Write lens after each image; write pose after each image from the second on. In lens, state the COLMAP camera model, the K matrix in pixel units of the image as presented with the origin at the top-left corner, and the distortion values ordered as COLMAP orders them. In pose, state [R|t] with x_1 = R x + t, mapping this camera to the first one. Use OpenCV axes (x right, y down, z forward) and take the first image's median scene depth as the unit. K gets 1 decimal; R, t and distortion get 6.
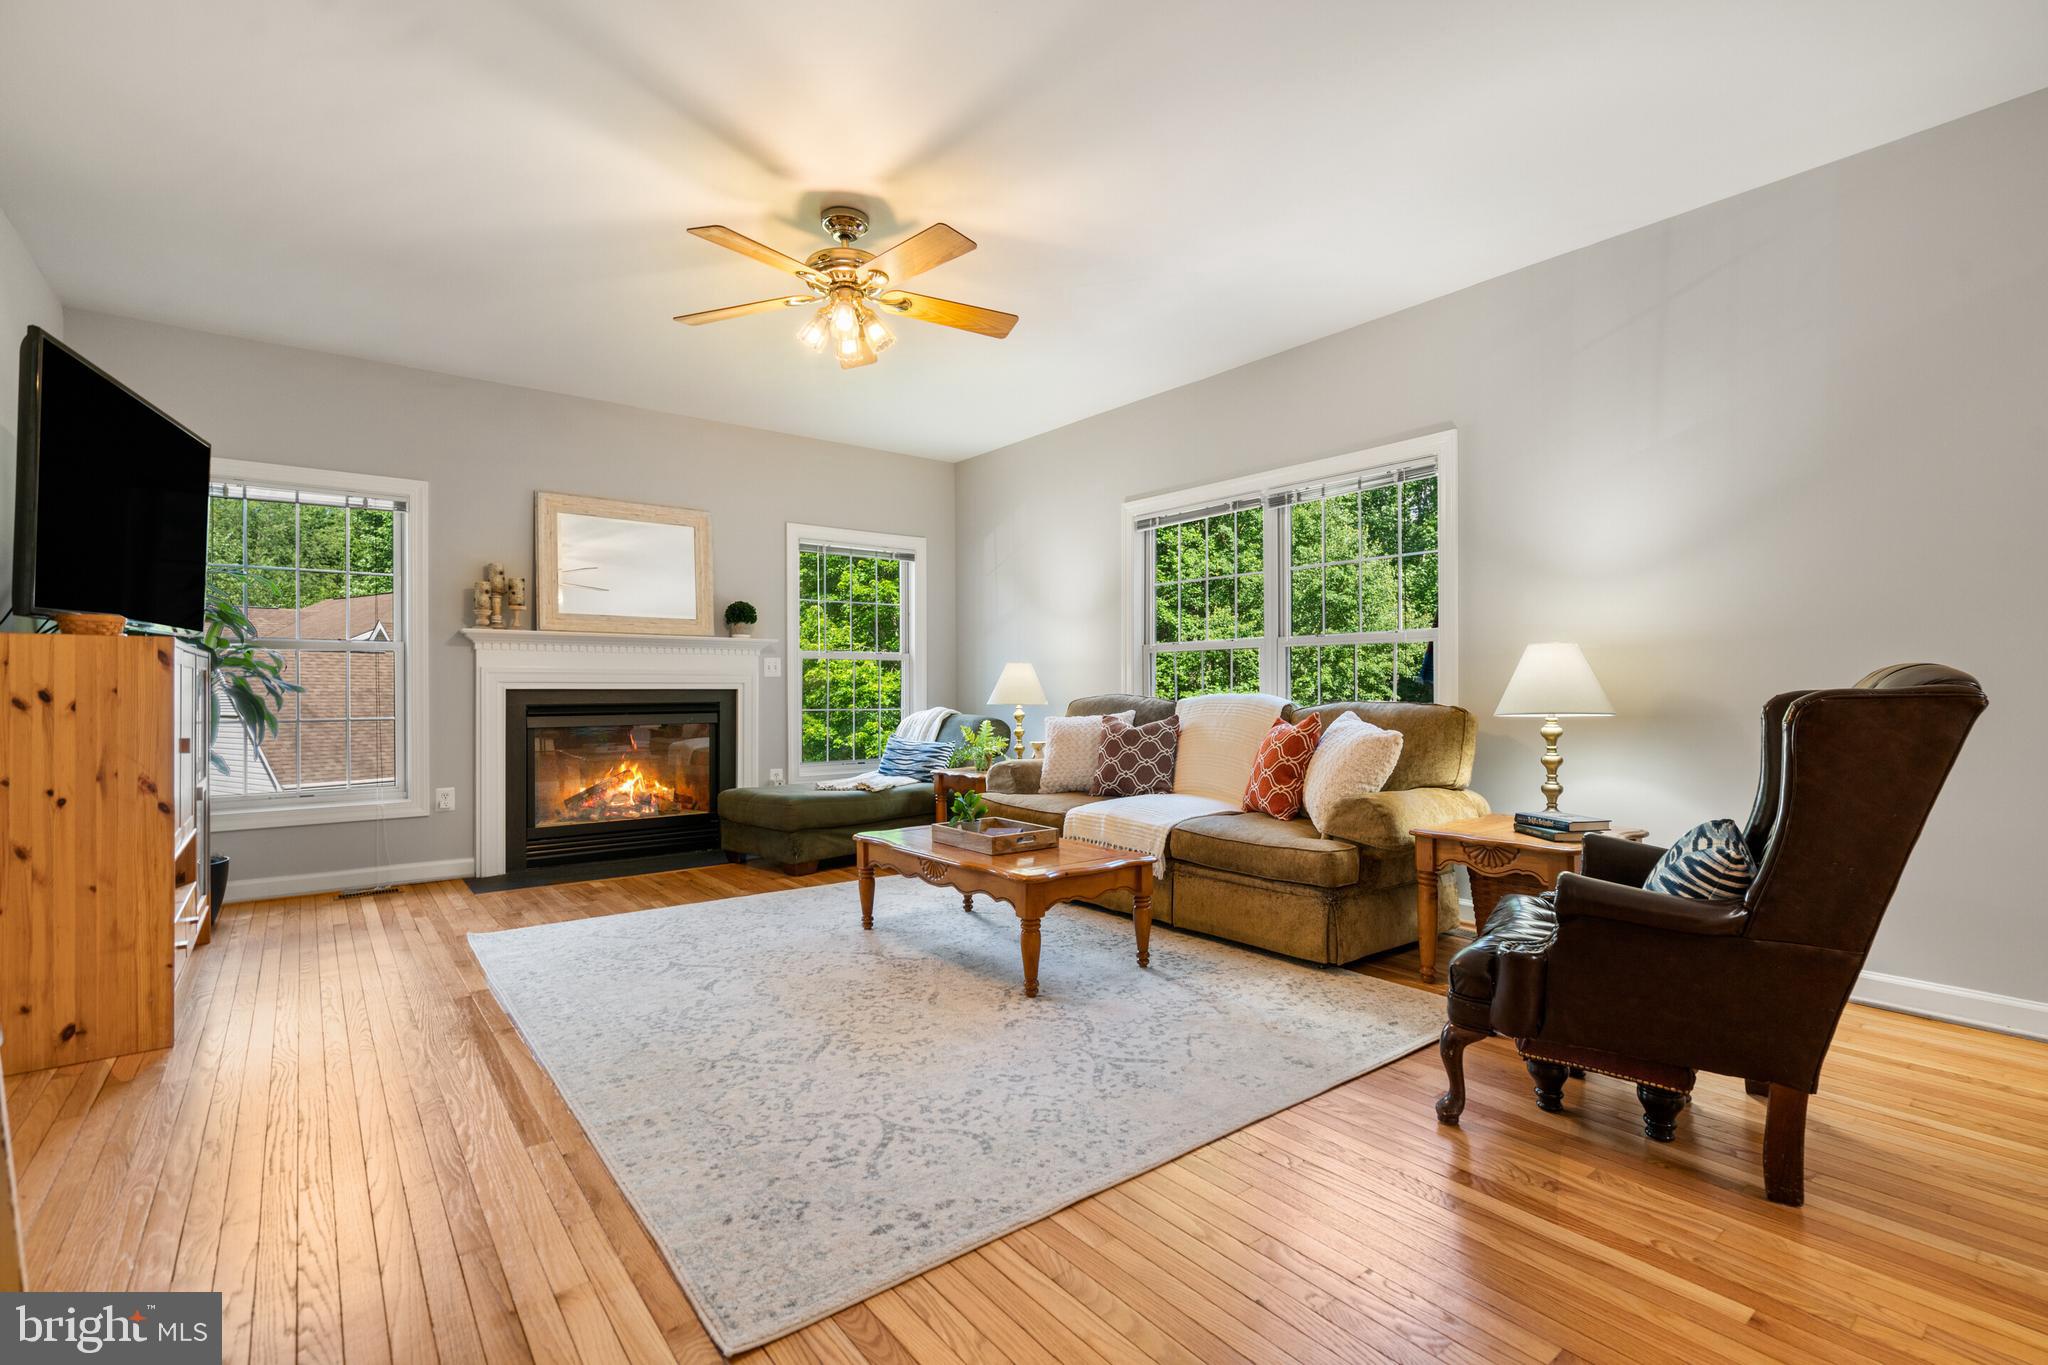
lens RADIAL K [[926.0, 0, 1025.4], [0, 926.0, 682.2], [0, 0, 1]] dist [-0.008370, 0.003618]
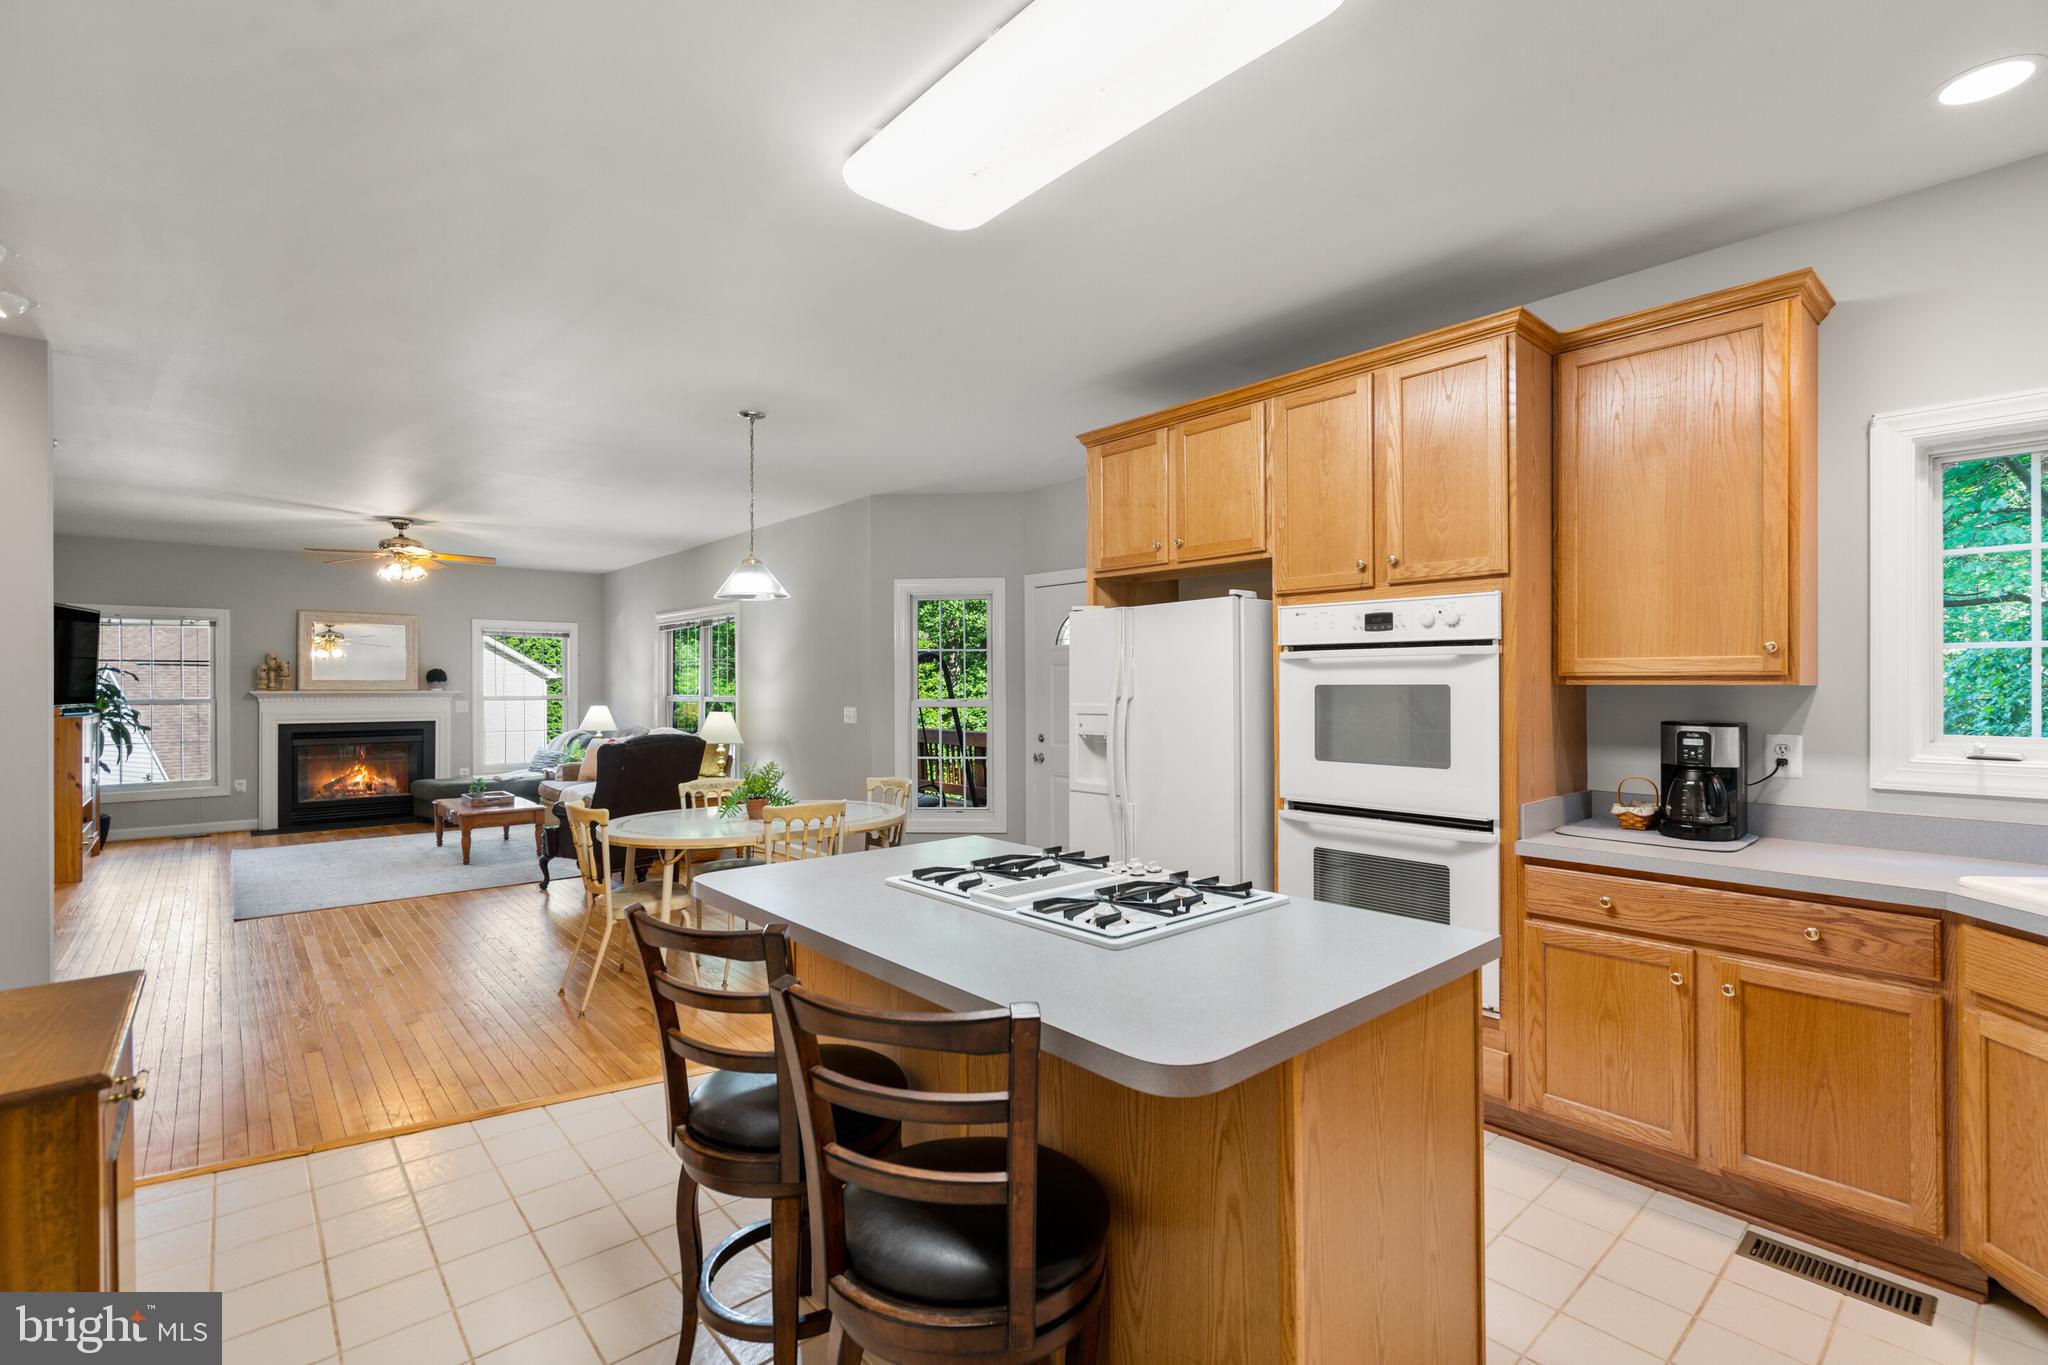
lens RADIAL K [[926.0, 0, 1032.3], [0, 926.0, 681.9], [0, 0, 1]] dist [-0.008370, 0.003618]
pose [[0.998094, 0.000632, 0.061716, 0.947927], [-0.000867, 0.999992, 0.003780, -0.099785], [-0.061714, -0.003826, 0.998087, -1.049433]]
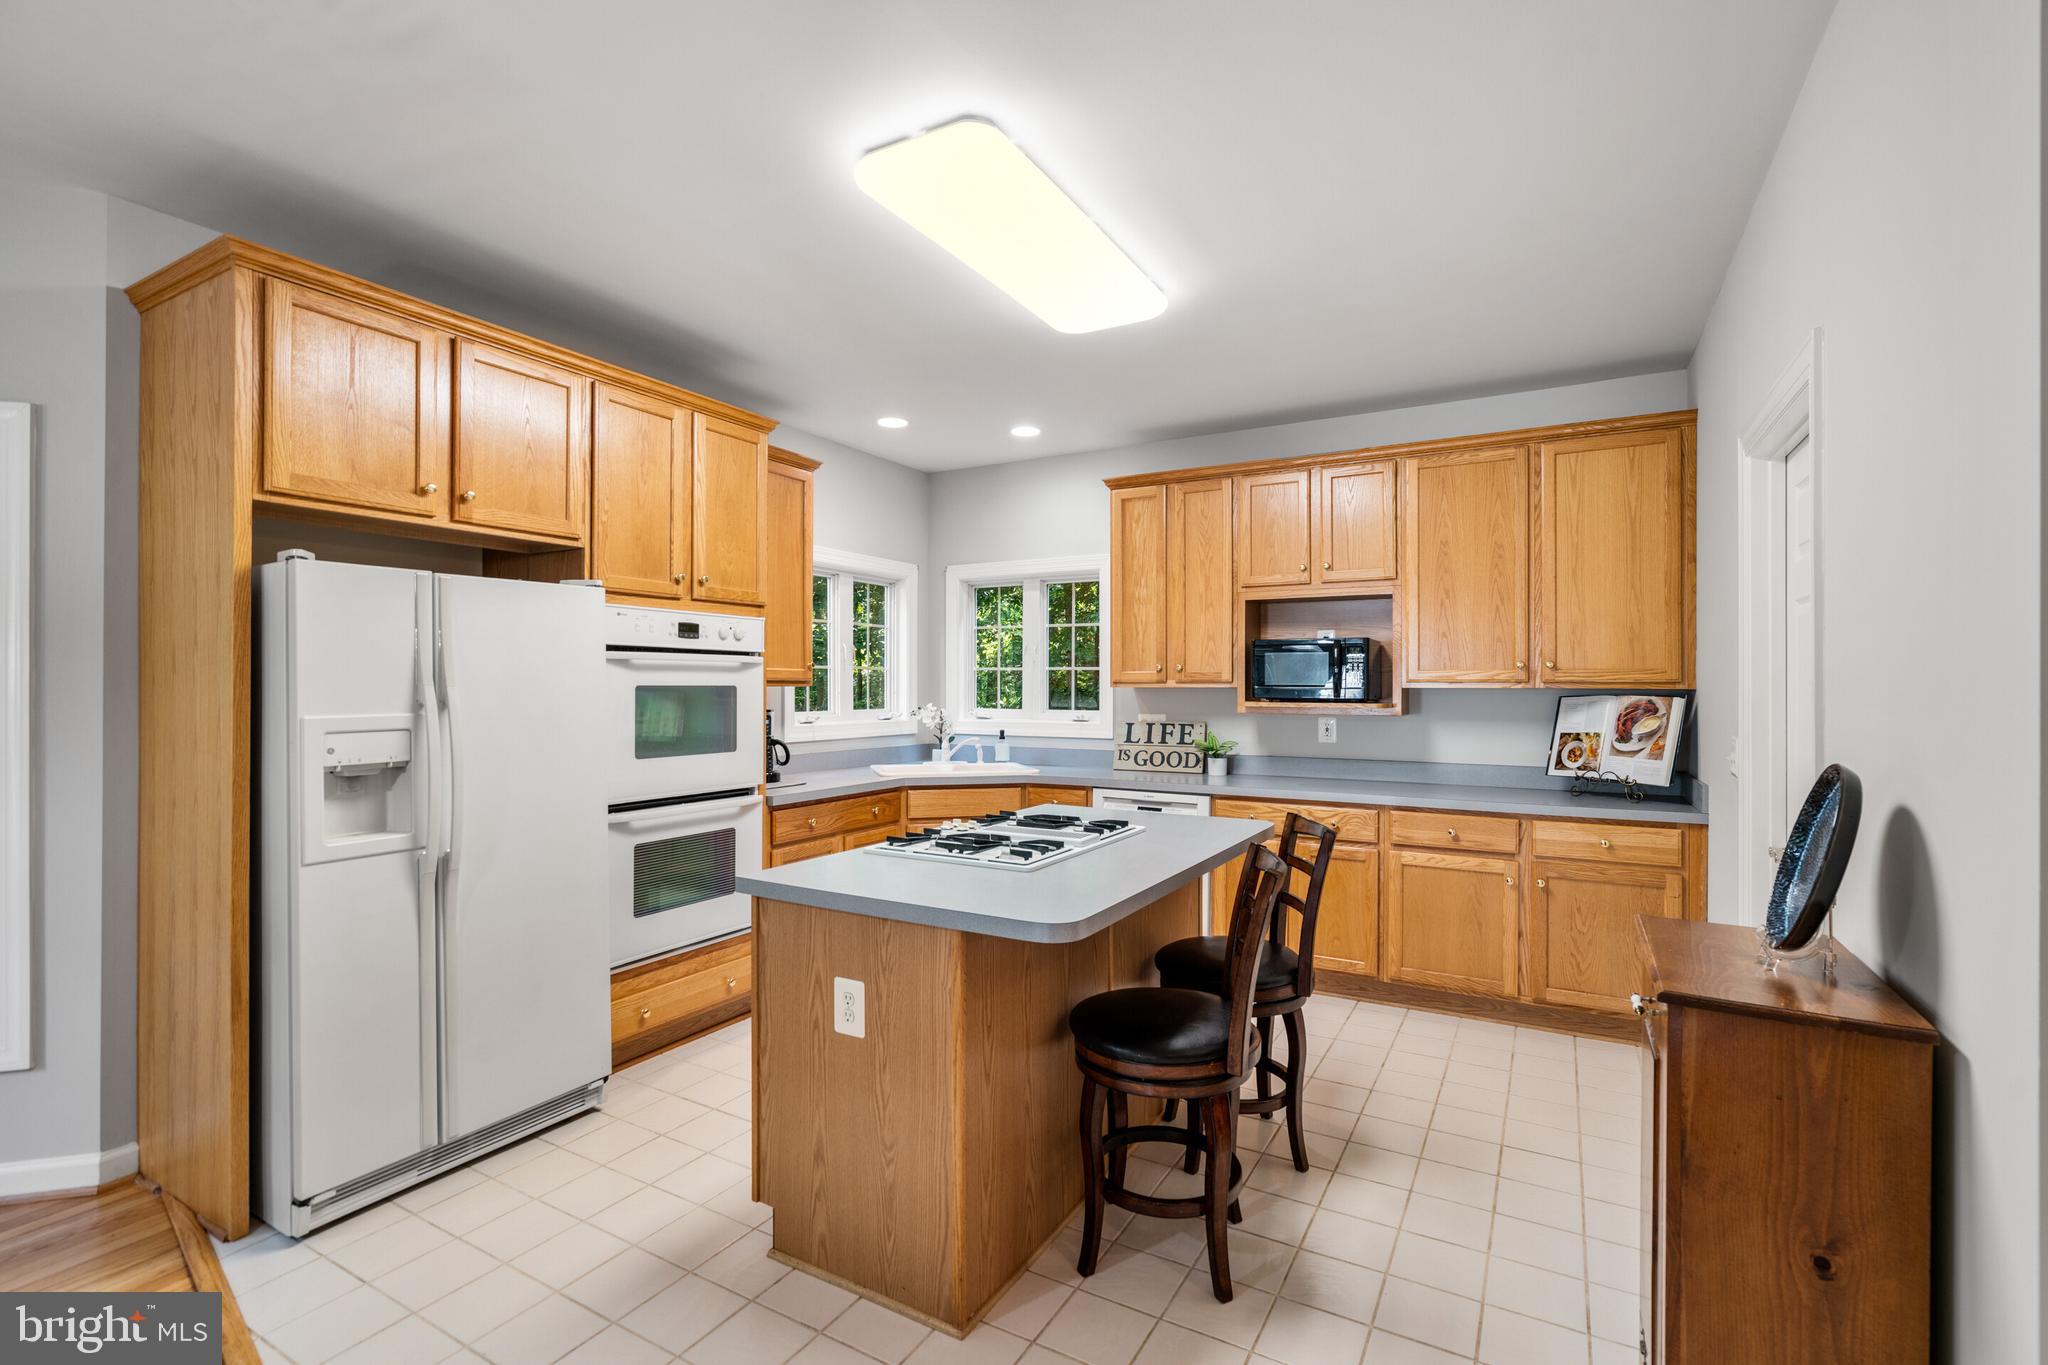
lens RADIAL K [[926.0, 0, 1021.5], [0, 926.0, 680.6], [0, 0, 1]] dist [-0.008370, 0.003618]
pose [[-0.378589, 0.008649, 0.925524, 0.380136], [-0.005930, 0.999913, -0.011770, -0.091375], [-0.925546, -0.009944, -0.378505, -0.299156]]
